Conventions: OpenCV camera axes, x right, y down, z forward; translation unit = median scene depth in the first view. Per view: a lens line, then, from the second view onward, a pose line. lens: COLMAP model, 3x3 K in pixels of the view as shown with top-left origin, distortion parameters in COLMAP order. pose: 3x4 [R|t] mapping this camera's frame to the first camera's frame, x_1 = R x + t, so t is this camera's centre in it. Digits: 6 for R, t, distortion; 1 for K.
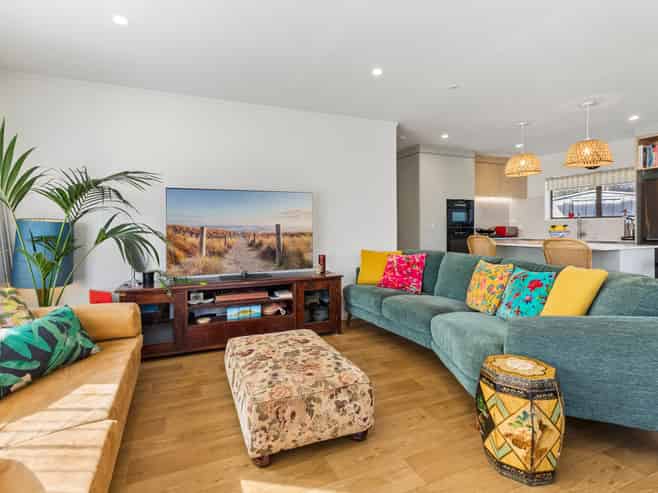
lens RADIAL K [[337.4, 0, 320.3], [0, 337.4, 228.8], [0, 0, 1]] dist [-0.000729, 0.001070]
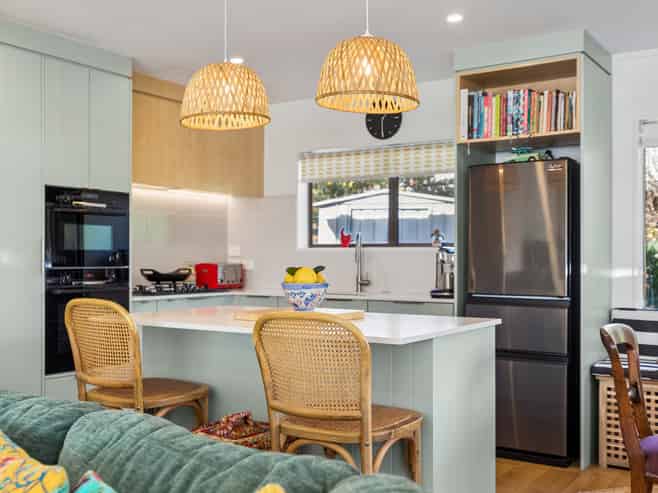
lens RADIAL K [[720.3, 0, 325.7], [0, 720.3, 253.2], [0, 0, 1]] dist [0.013632, 0.000000]
pose [[0.829605, 0.011347, 0.558235, 0.194106], [-0.004570, 0.999898, -0.013533, -0.009898], [-0.558331, 0.008676, 0.829573, 0.228560]]
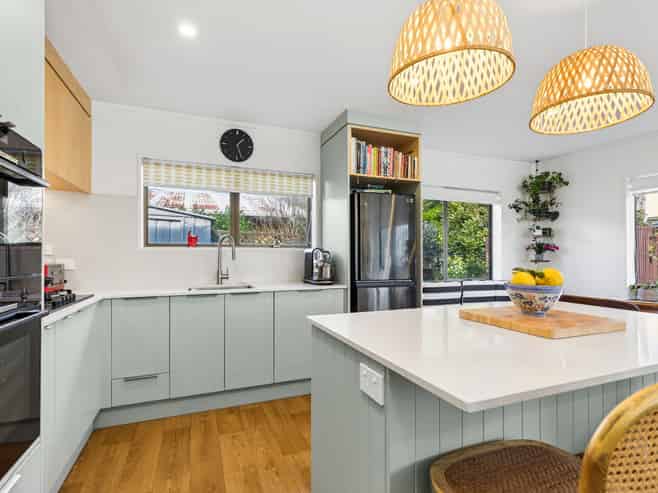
lens RADIAL K [[337.4, 0, 328.4], [0, 337.4, 248.1], [0, 0, 1]] dist [-0.000729, 0.001070]
pose [[0.023085, 0.028624, 0.999324, 0.232624], [0.005450, 0.999572, -0.028757, -0.013027], [-0.999719, 0.006110, 0.022919, 0.787946]]
